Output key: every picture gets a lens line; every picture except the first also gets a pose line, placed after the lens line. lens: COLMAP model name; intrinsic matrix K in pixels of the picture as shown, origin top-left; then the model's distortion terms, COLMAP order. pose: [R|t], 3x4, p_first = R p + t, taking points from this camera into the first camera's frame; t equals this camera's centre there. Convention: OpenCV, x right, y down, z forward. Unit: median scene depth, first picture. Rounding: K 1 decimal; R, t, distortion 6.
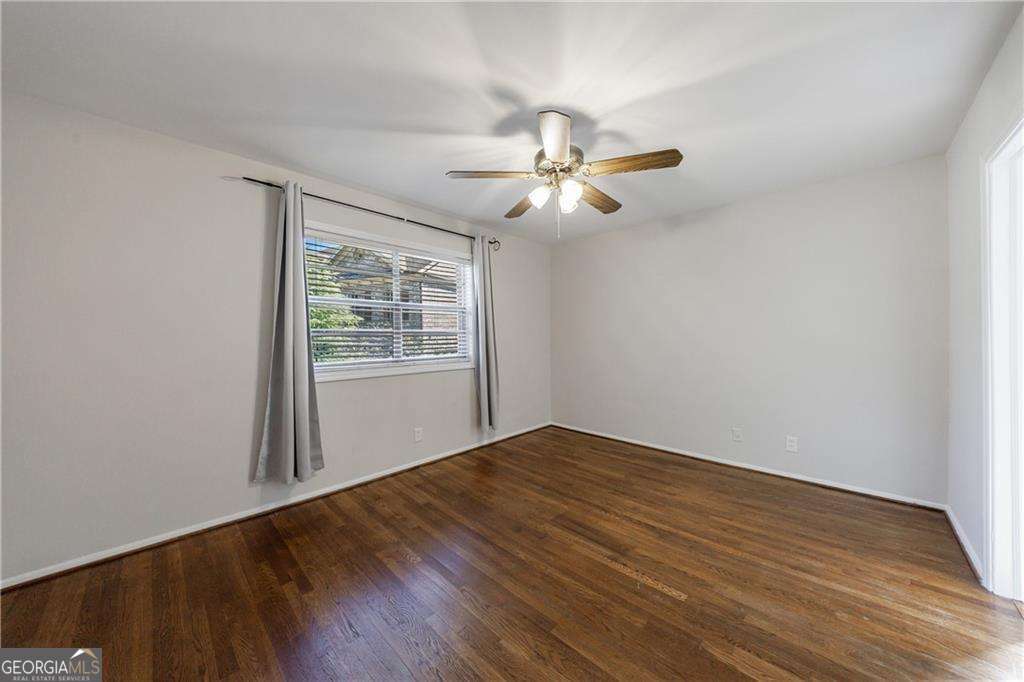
lens RADIAL K [[356.8, 0, 517.4], [0, 356.8, 338.5], [0, 0, 1]] dist [0.006346, -0.001570]
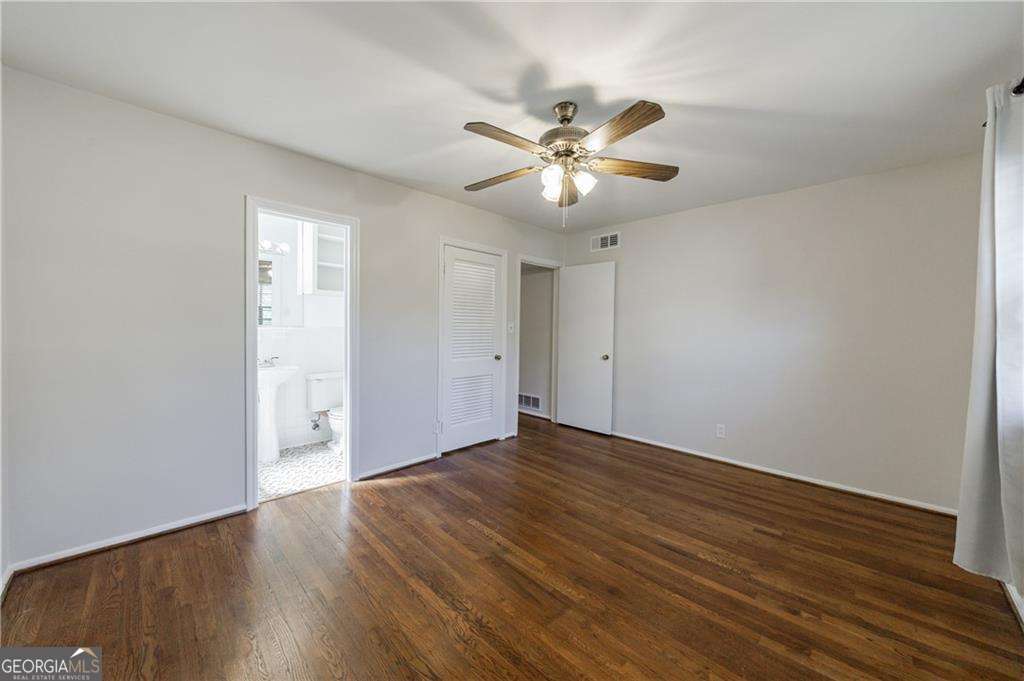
lens RADIAL K [[370.4, 0, 503.5], [0, 370.4, 332.8], [0, 0, 1]] dist [-0.001562, -0.000521]
pose [[-0.998379, -0.009840, 0.056065, 0.156852], [-0.008483, 0.999666, 0.024400, -0.021395], [-0.056286, 0.023885, -0.998129, 1.432507]]
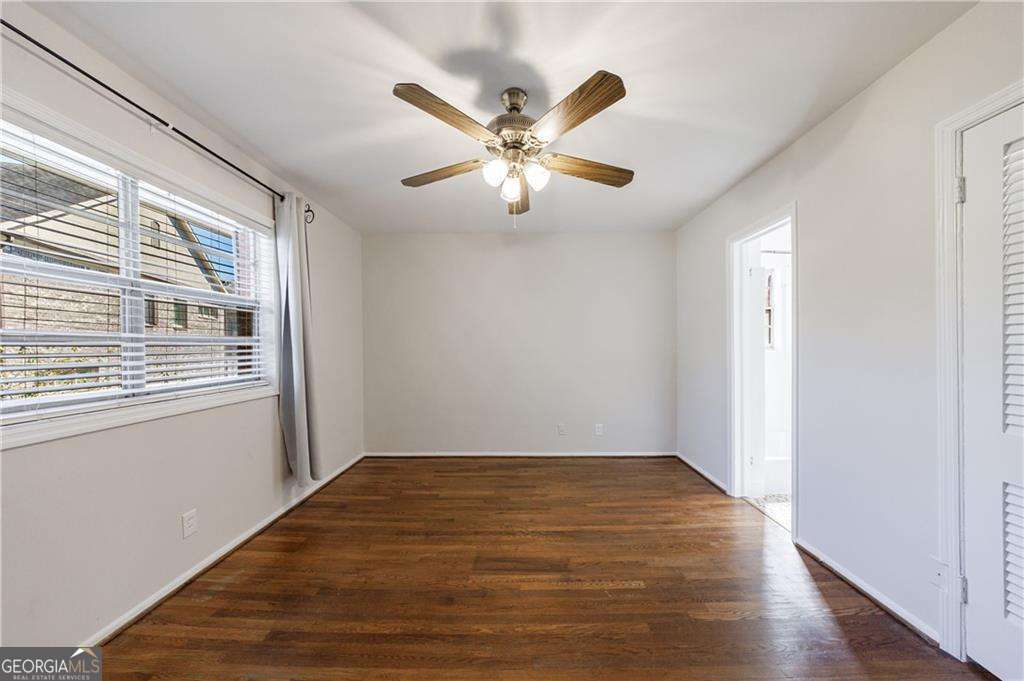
lens RADIAL K [[356.8, 0, 525.8], [0, 356.8, 348.7], [0, 0, 1]] dist [0.006346, -0.001570]
pose [[0.724870, -0.006550, 0.688854, -0.321991], [0.006453, 0.999975, 0.002718, -0.000300], [-0.688855, 0.002475, 0.724895, 0.269488]]
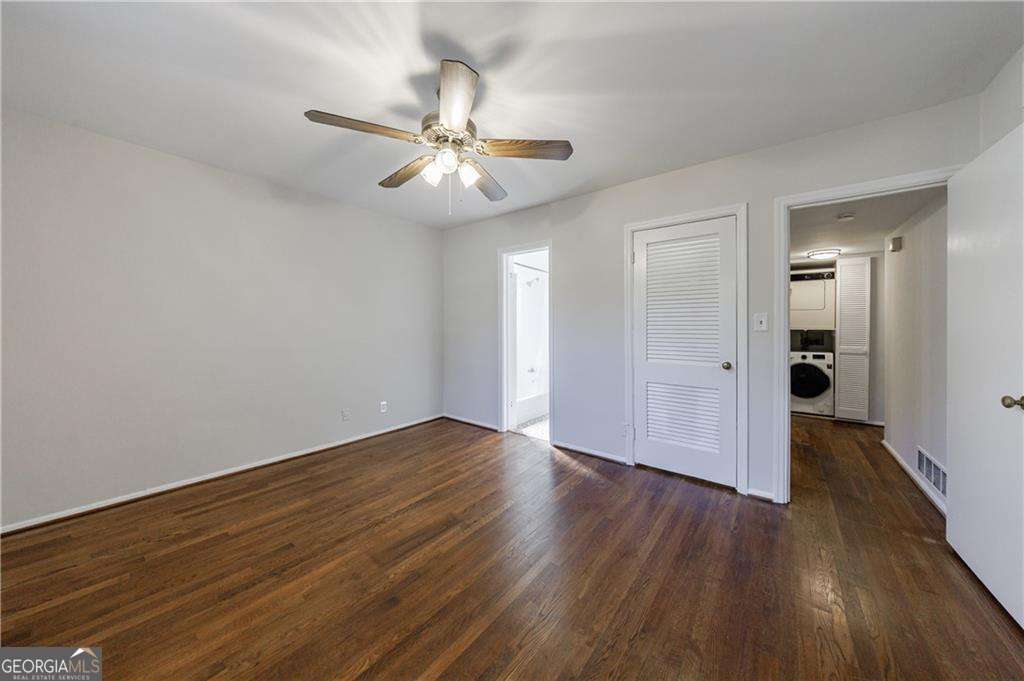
lens RADIAL K [[334.2, 0, 522.7], [0, 334.2, 326.7], [0, 0, 1]] dist [0.001670, -0.000547]
pose [[-0.103714, 0.000515, 0.994607, -0.541811], [0.005455, 0.999985, 0.000051, 0.001713], [-0.994592, 0.005431, -0.103716, 0.653572]]
